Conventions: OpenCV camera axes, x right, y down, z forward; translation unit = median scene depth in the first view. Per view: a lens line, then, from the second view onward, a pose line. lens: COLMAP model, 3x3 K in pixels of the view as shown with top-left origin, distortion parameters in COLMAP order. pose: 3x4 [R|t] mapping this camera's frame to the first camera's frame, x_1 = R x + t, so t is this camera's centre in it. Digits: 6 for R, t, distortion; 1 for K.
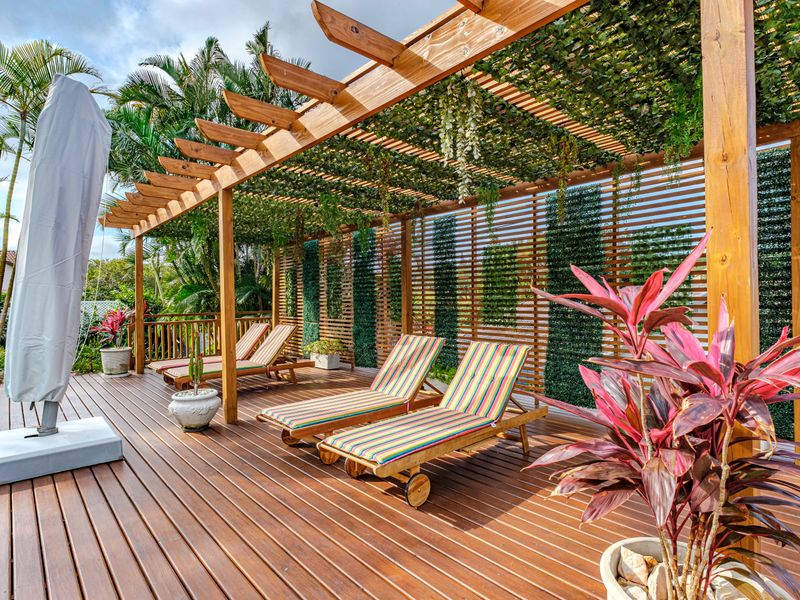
lens RADIAL K [[428.3, 0, 400.0], [0, 428.3, 300.0], [0, 0, 1]] dist [-0.000958, -0.000347]
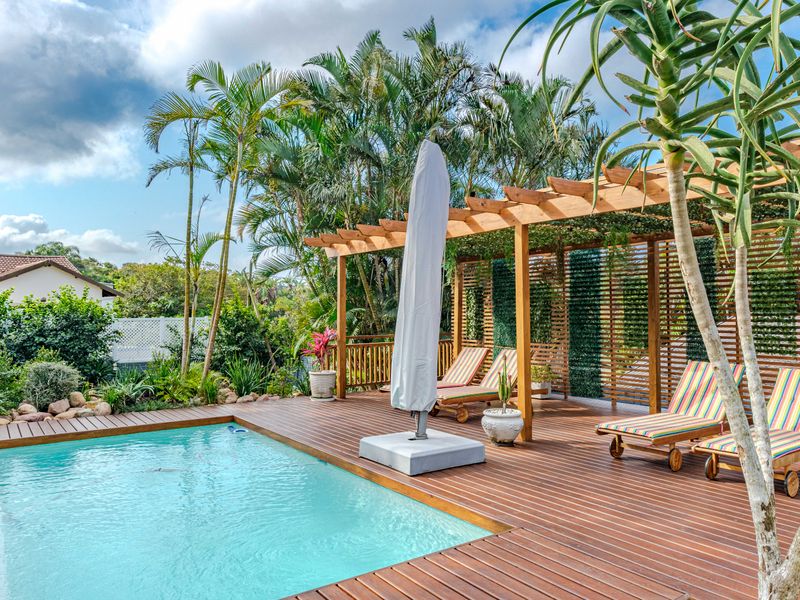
lens RADIAL K [[597.7, 0, 400.0], [0, 597.7, 300.0], [0, 0, 1]] dist [0.000047, 0.000149]
pose [[0.991654, 0.003092, -0.128887, -0.434795], [-0.006167, 0.999706, -0.023466, -0.024658], [0.128776, 0.024066, 0.991382, -0.450336]]
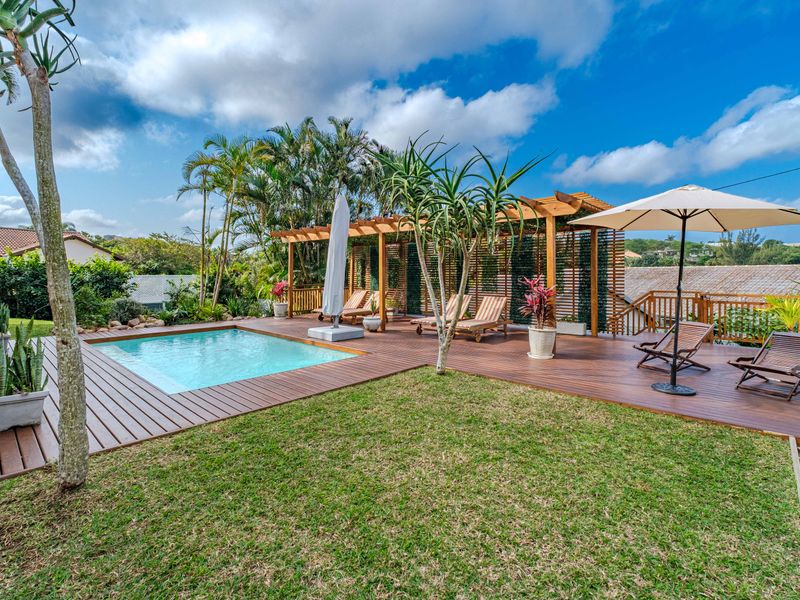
lens RADIAL K [[392.6, 0, 398.5], [0, 392.6, 260.0], [0, 0, 1]] dist [-0.000742, -0.000208]
pose [[0.996092, 0.016686, 0.086729, -0.423523], [-0.013320, 0.999141, -0.039248, -0.018182], [-0.087309, 0.037939, 0.995459, -1.007971]]
